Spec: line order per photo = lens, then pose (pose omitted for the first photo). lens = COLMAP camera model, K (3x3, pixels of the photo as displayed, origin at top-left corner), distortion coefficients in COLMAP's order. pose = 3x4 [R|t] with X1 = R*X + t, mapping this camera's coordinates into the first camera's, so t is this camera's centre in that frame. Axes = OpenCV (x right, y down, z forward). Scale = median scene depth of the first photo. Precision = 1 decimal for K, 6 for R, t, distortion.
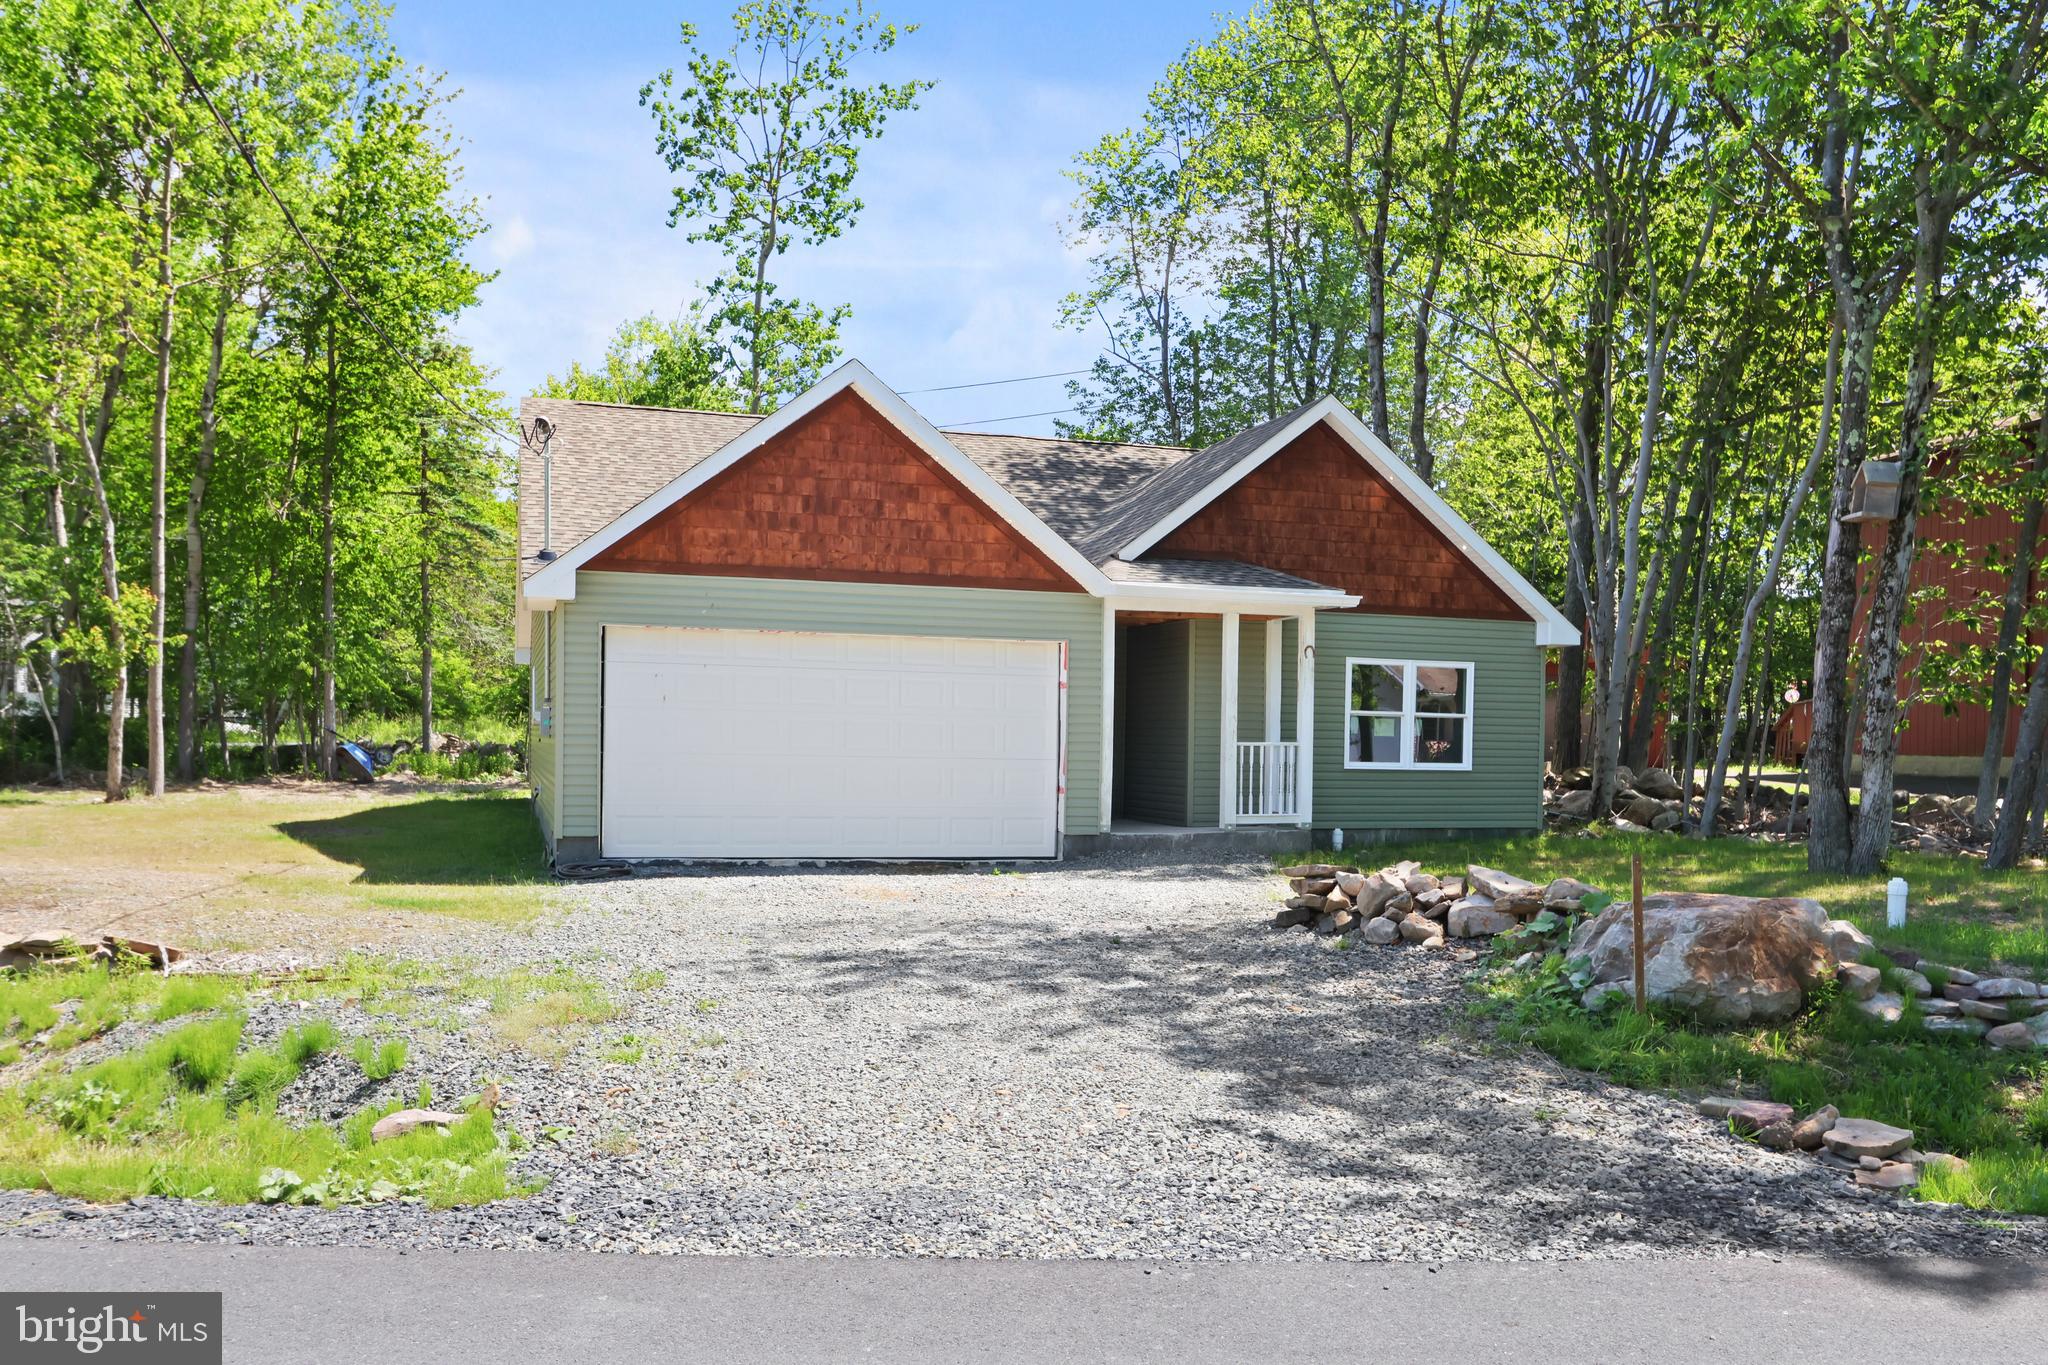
lens RADIAL K [[1577.4, 0, 1024.0], [0, 1577.4, 682.5], [0, 0, 1]] dist [-0.000892, -0.000534]
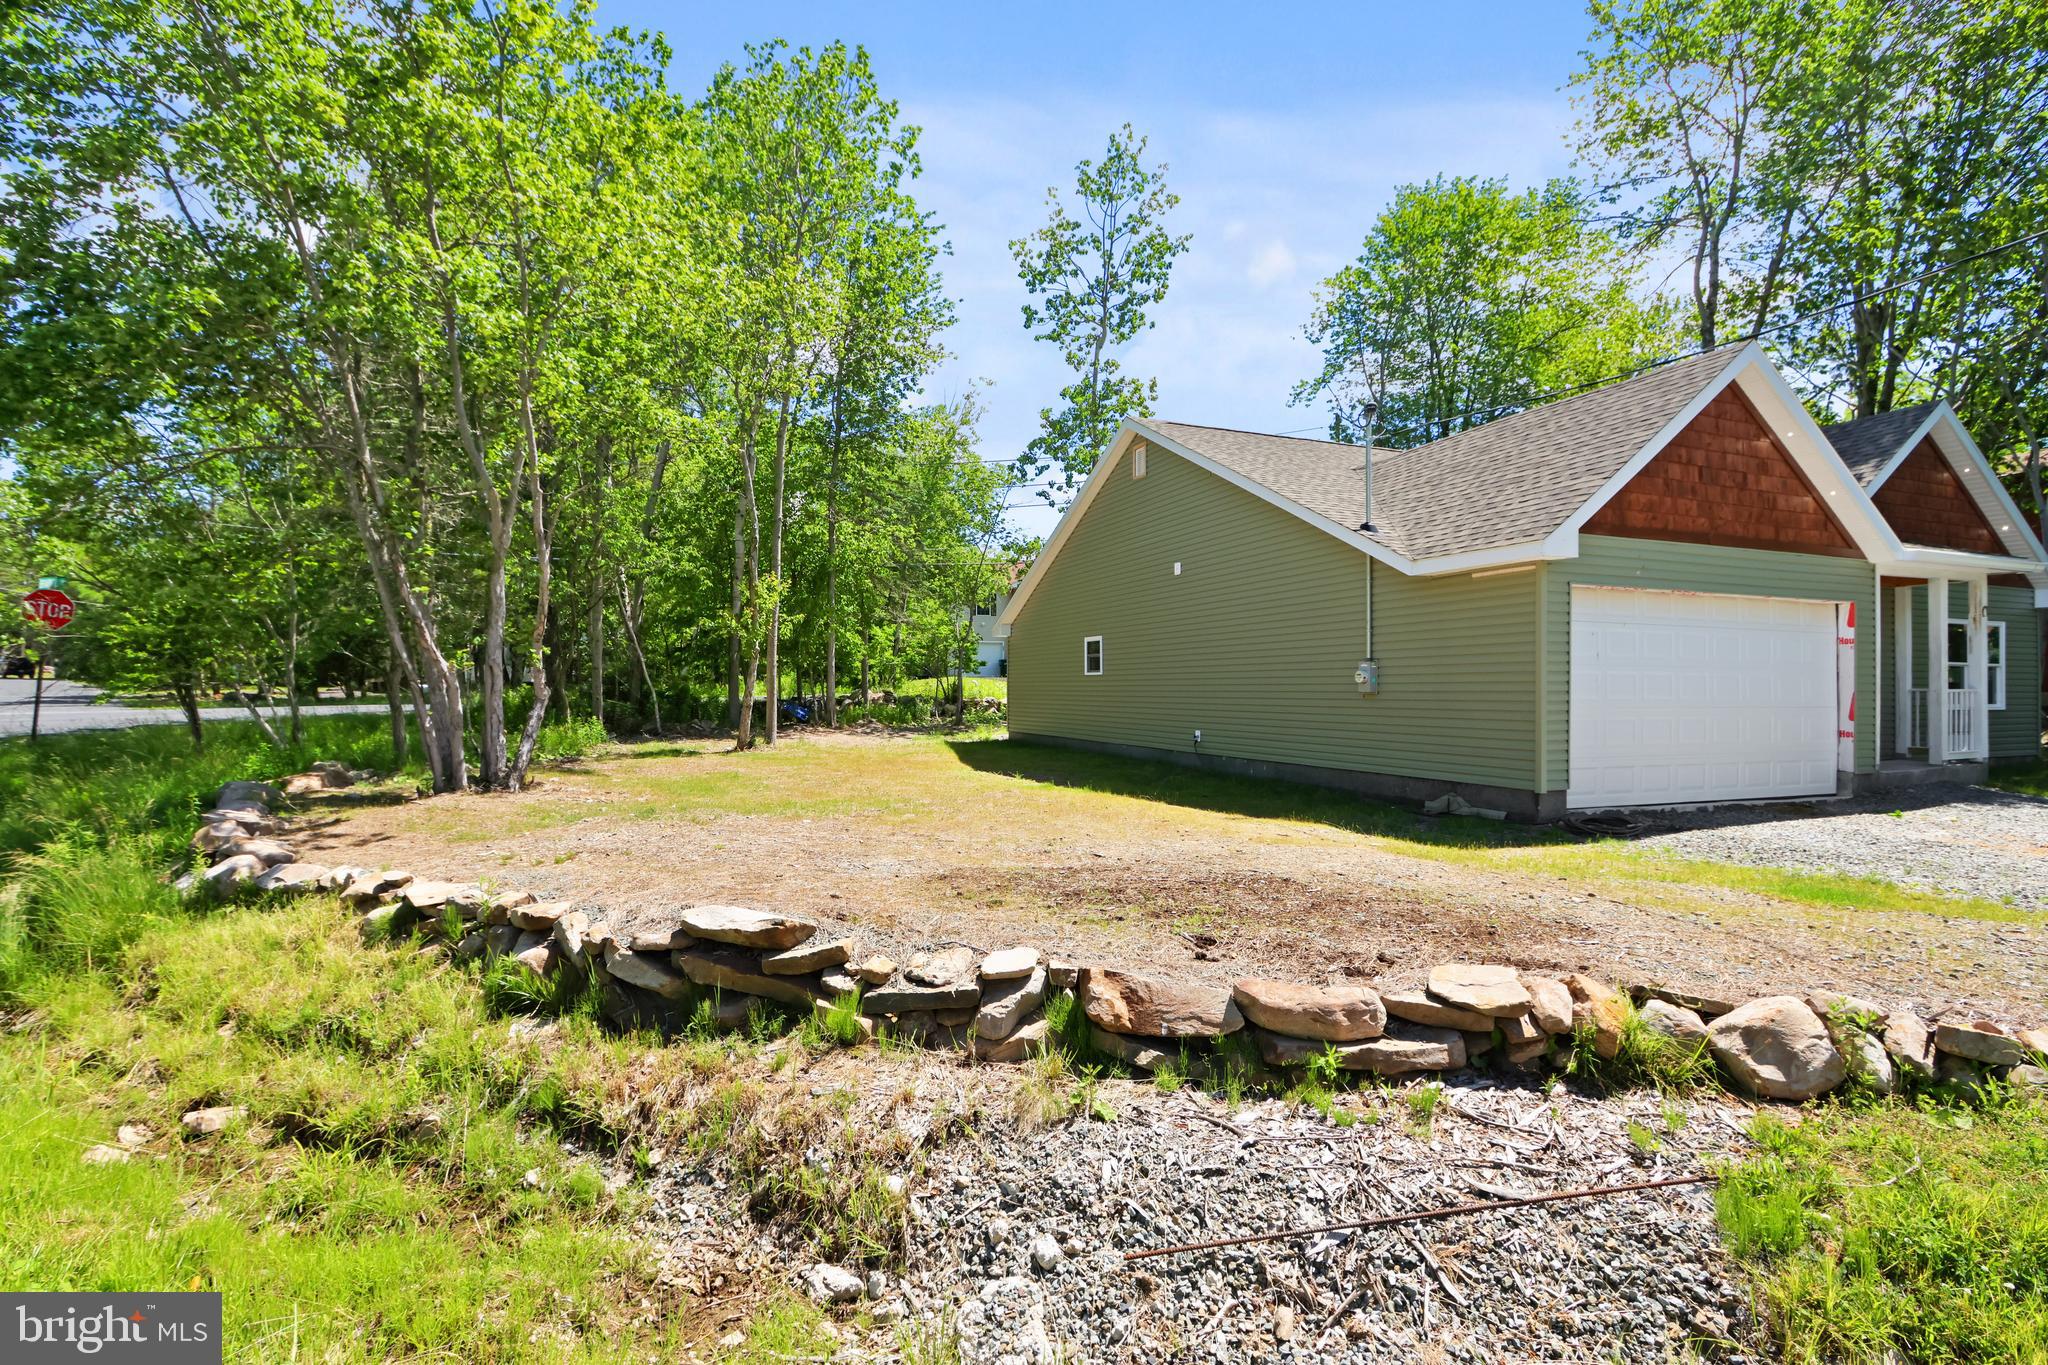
lens RADIAL K [[947.8, 0, 1020.6], [0, 947.8, 668.3], [0, 0, 1]] dist [-0.024416, 0.005642]
pose [[0.999161, -0.012954, 0.038858, -0.477991], [0.012620, 0.999881, 0.008844, 0.007081], [-0.038968, -0.008346, 0.999206, 0.278308]]
